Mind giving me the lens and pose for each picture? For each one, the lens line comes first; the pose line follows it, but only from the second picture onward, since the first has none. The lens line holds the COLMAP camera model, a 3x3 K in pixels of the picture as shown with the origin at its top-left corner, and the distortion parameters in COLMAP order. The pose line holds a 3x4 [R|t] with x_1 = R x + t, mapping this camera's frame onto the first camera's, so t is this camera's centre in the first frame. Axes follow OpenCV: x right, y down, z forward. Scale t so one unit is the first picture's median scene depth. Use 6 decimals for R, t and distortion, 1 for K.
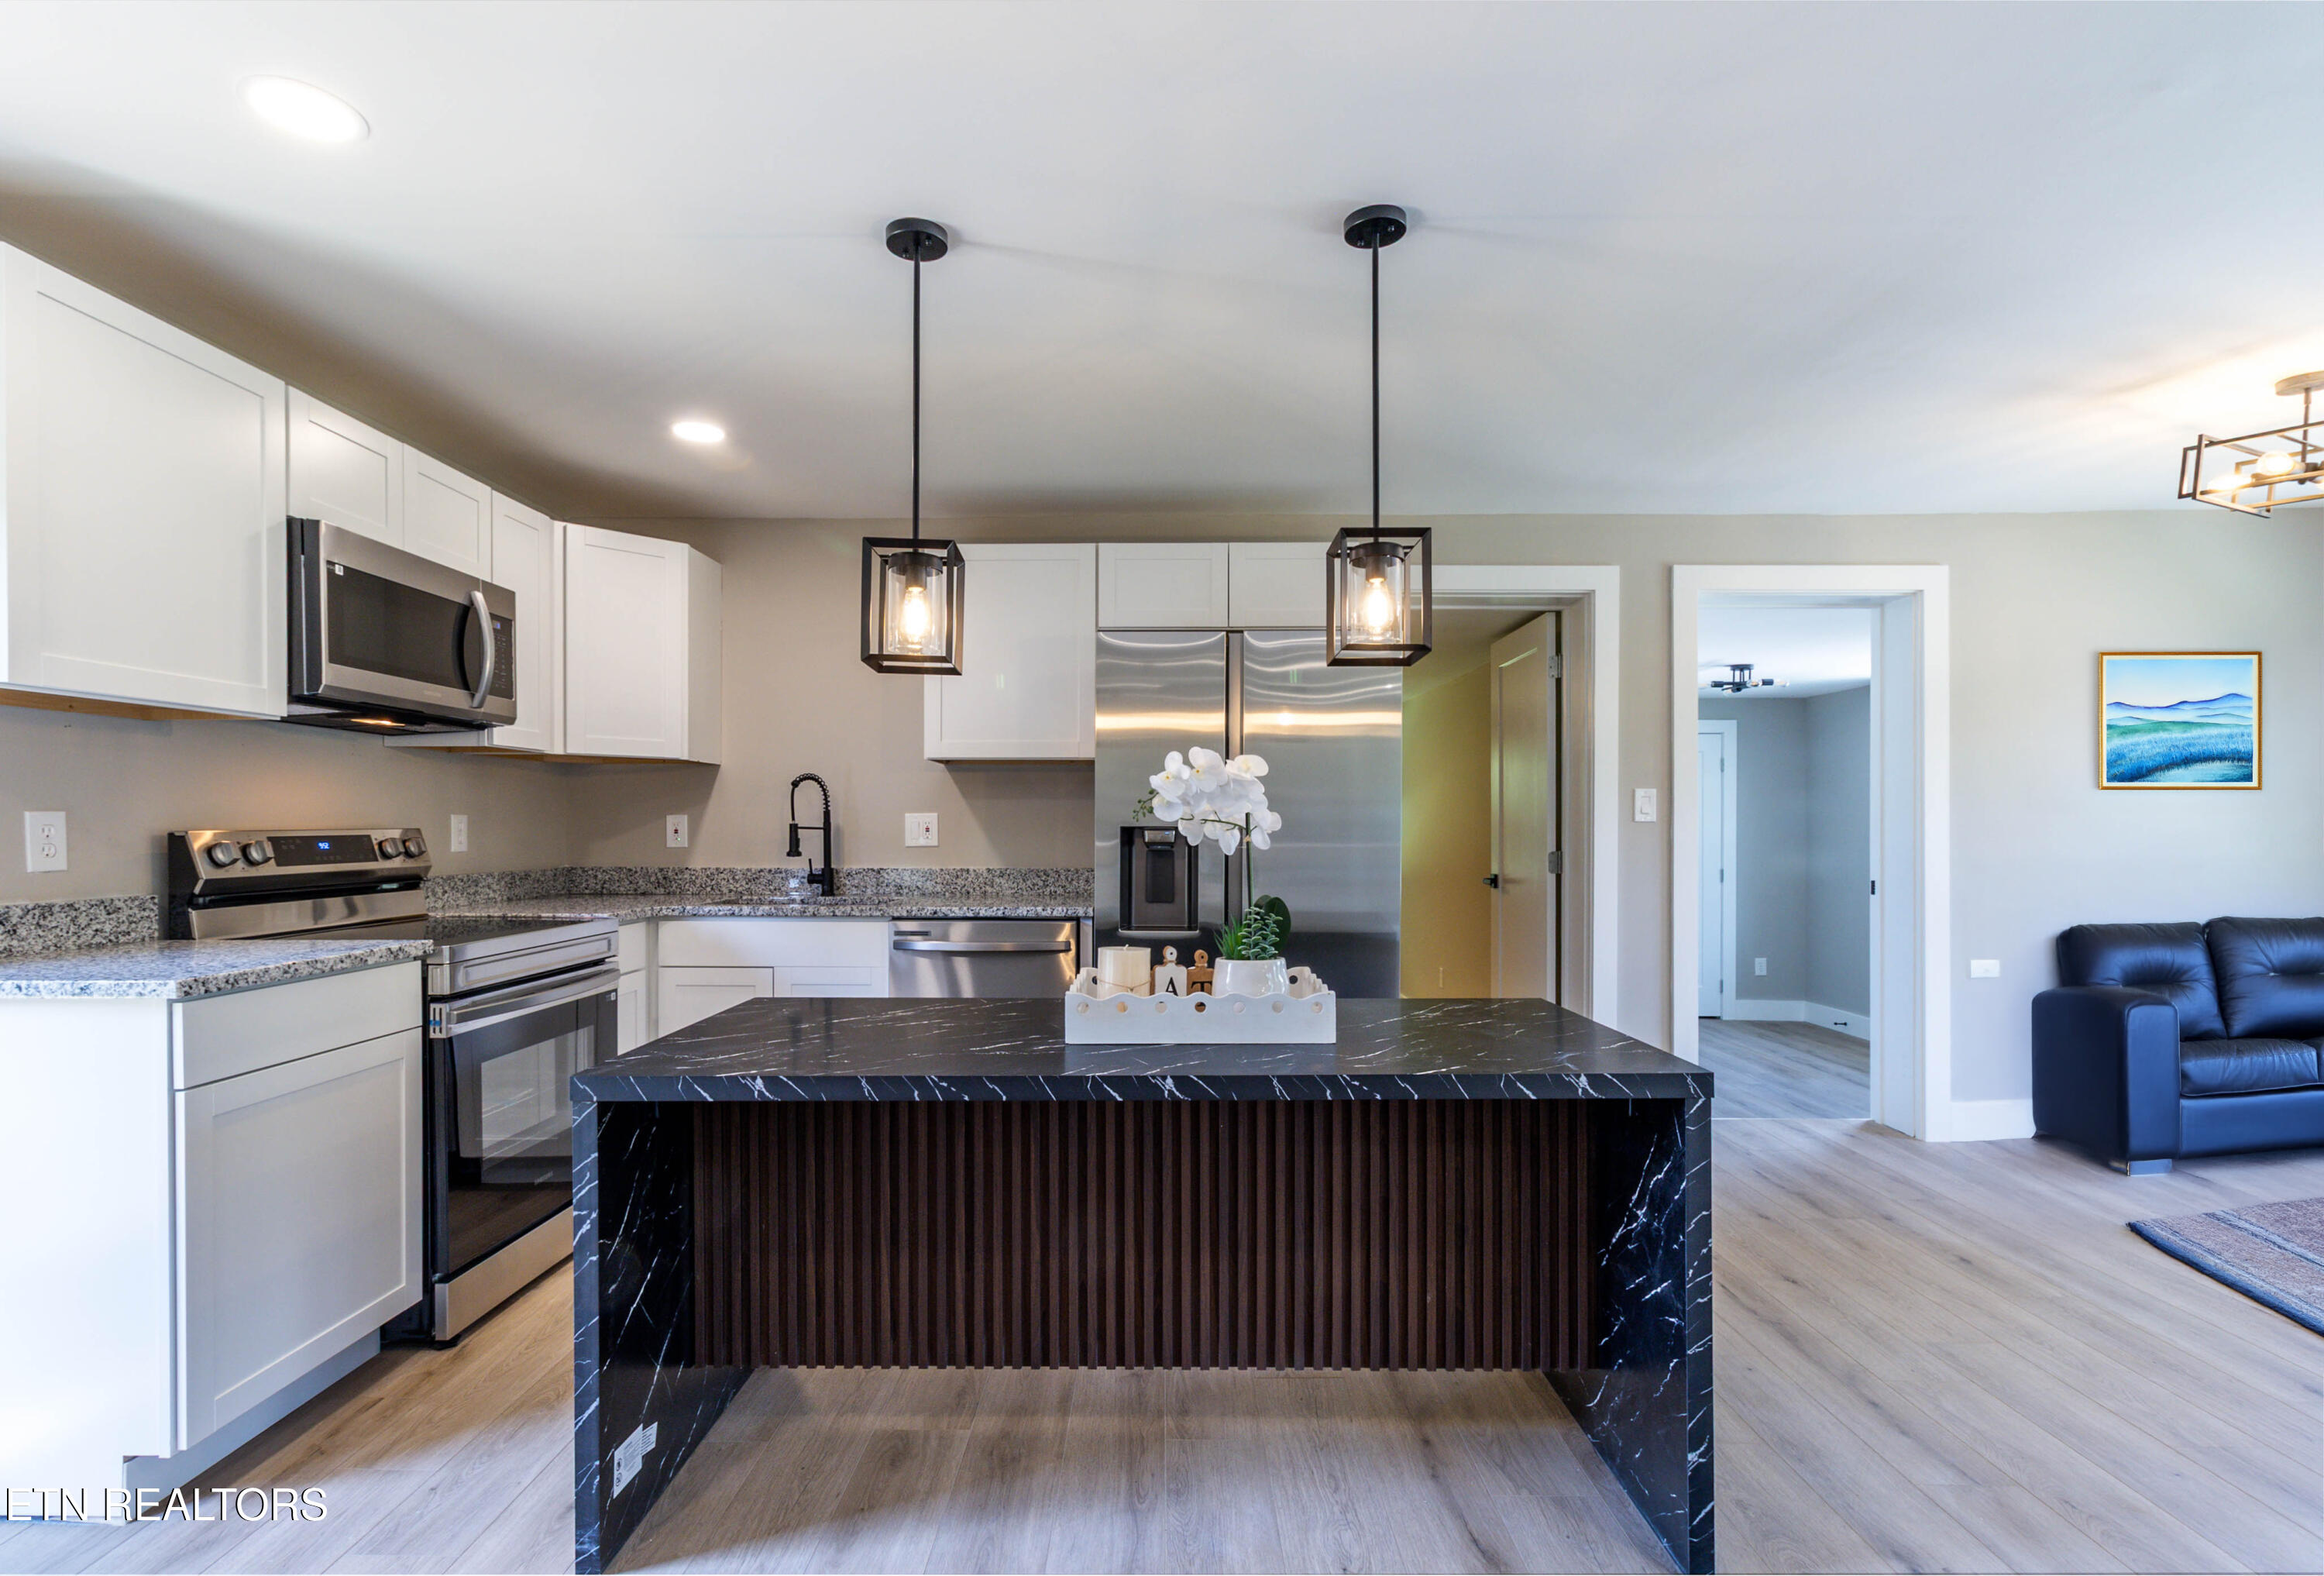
lens RADIAL K [[1097.4, 0, 1171.2], [0, 1097.4, 824.8], [0, 0, 1]] dist [0.002365, 0.001493]
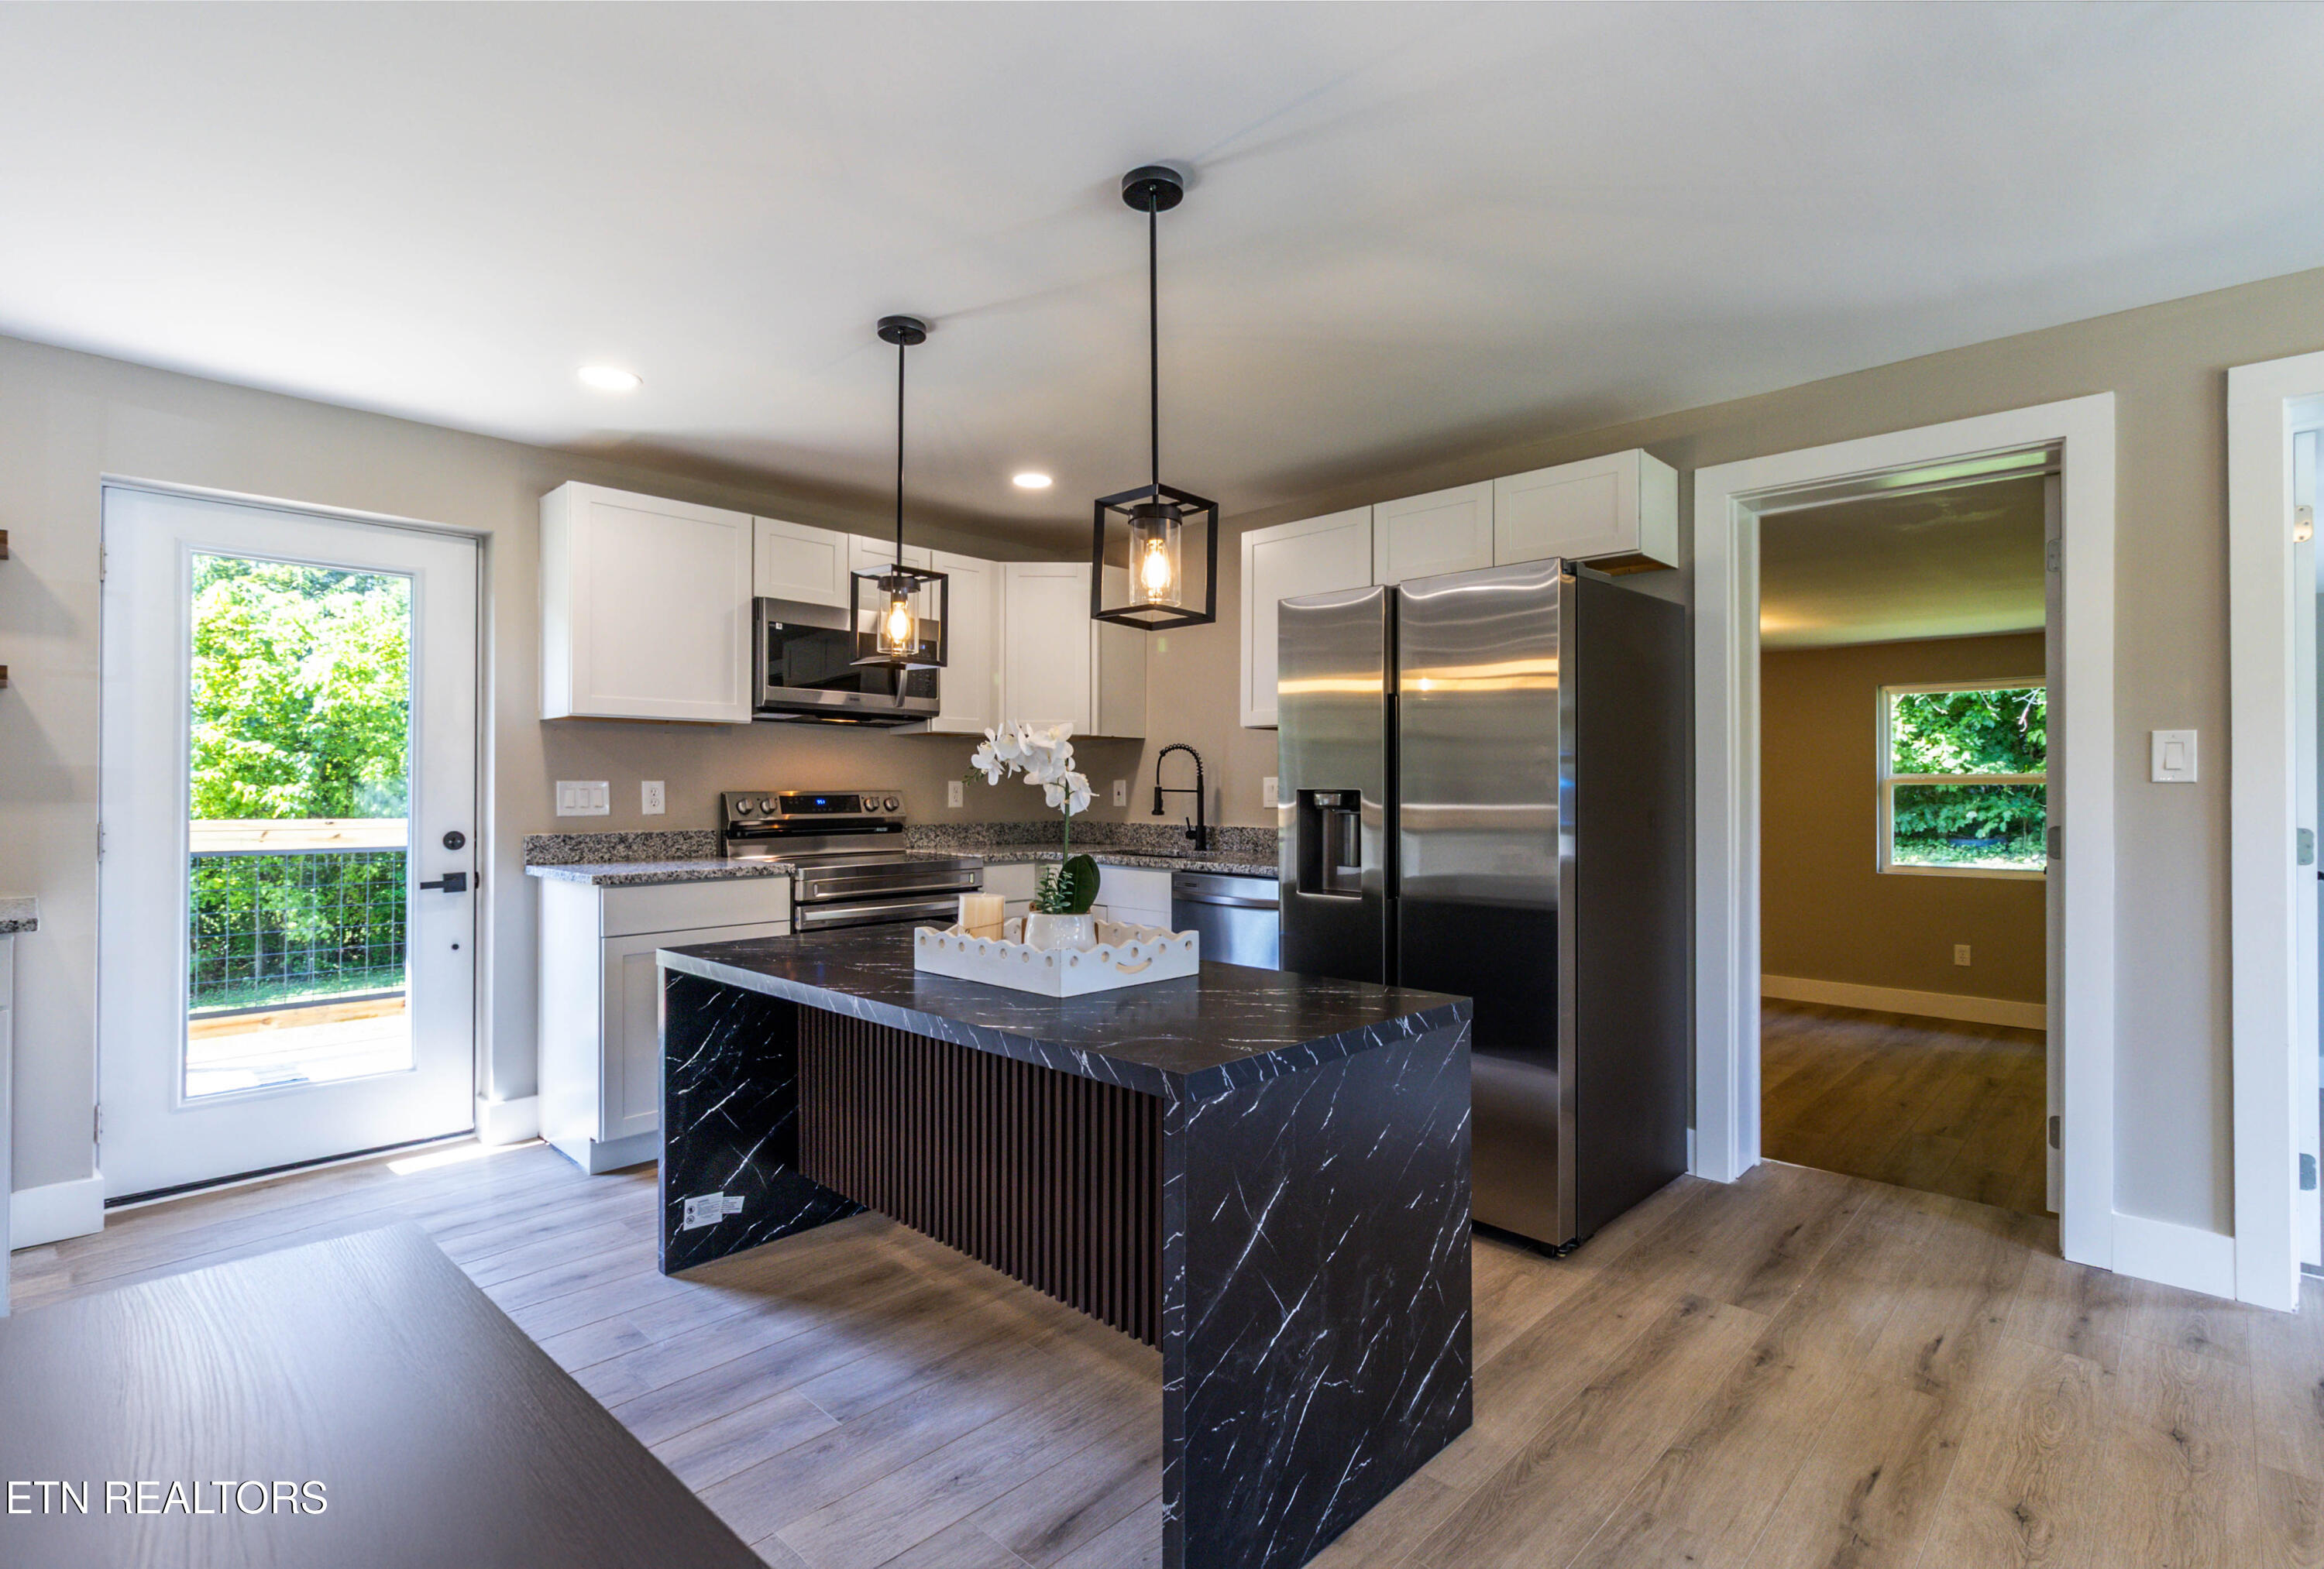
lens RADIAL K [[1097.1, 0, 1204.5], [0, 1097.1, 779.3], [0, 0, 1]] dist [0.002365, 0.001493]
pose [[0.738657, -0.005766, -0.674057, 0.533655], [0.000445, 0.999967, -0.008066, -0.000034], [0.674081, 0.005658, 0.738636, 0.181398]]
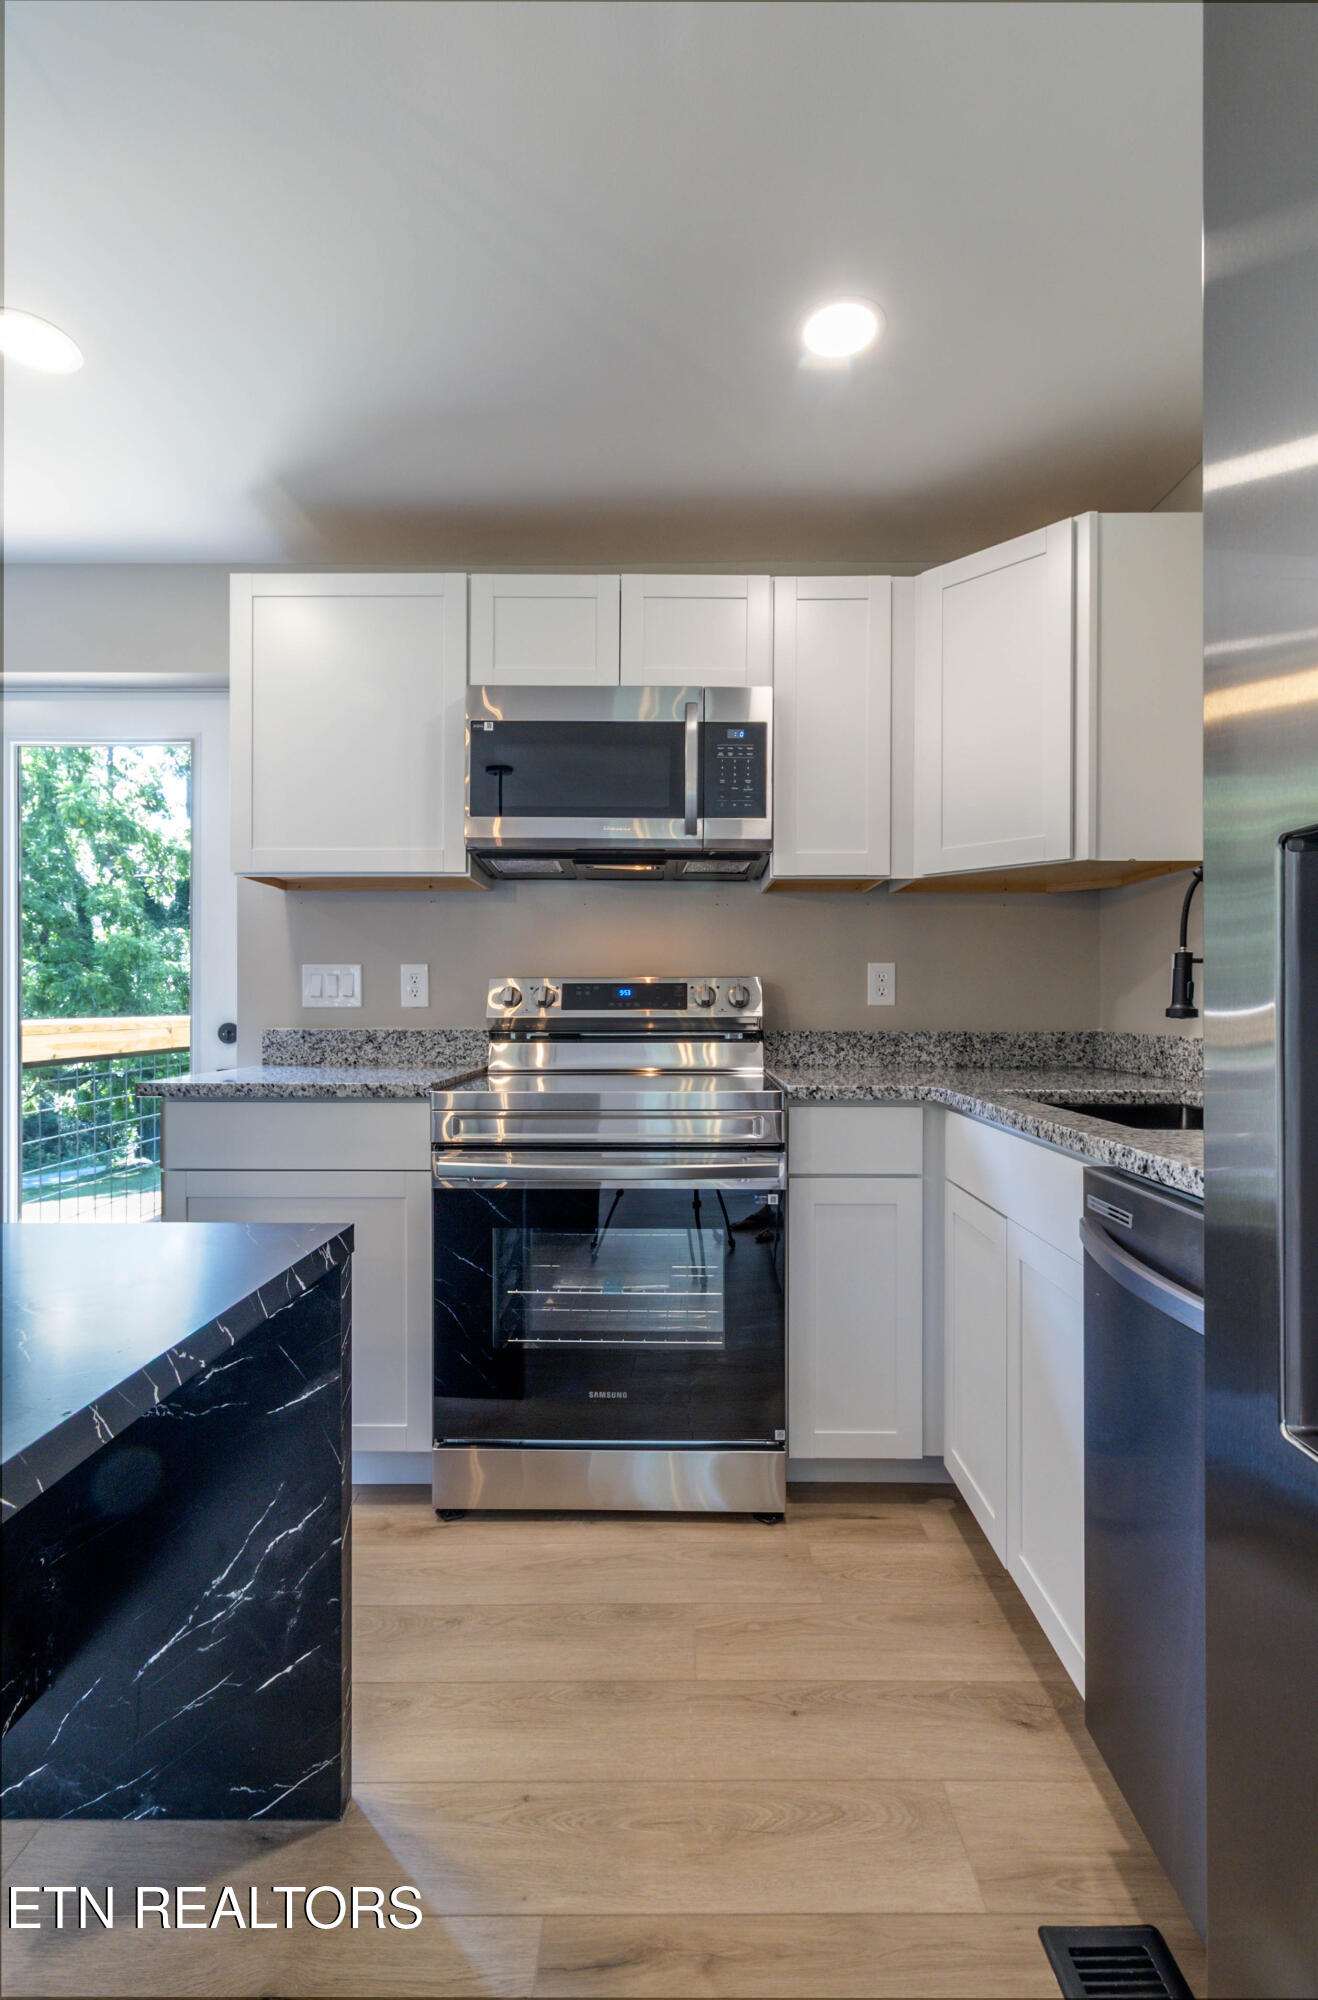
lens RADIAL K [[937.2, 0, 657.3], [0, 937.2, 1012.8], [0, 0, 1]] dist [0.001999, 0.000935]
pose [[-0.024417, 0.005026, -0.999689, 0.098979], [-0.000892, 0.999987, 0.005049, 0.027145], [0.999701, 0.001015, -0.024412, 0.846774]]
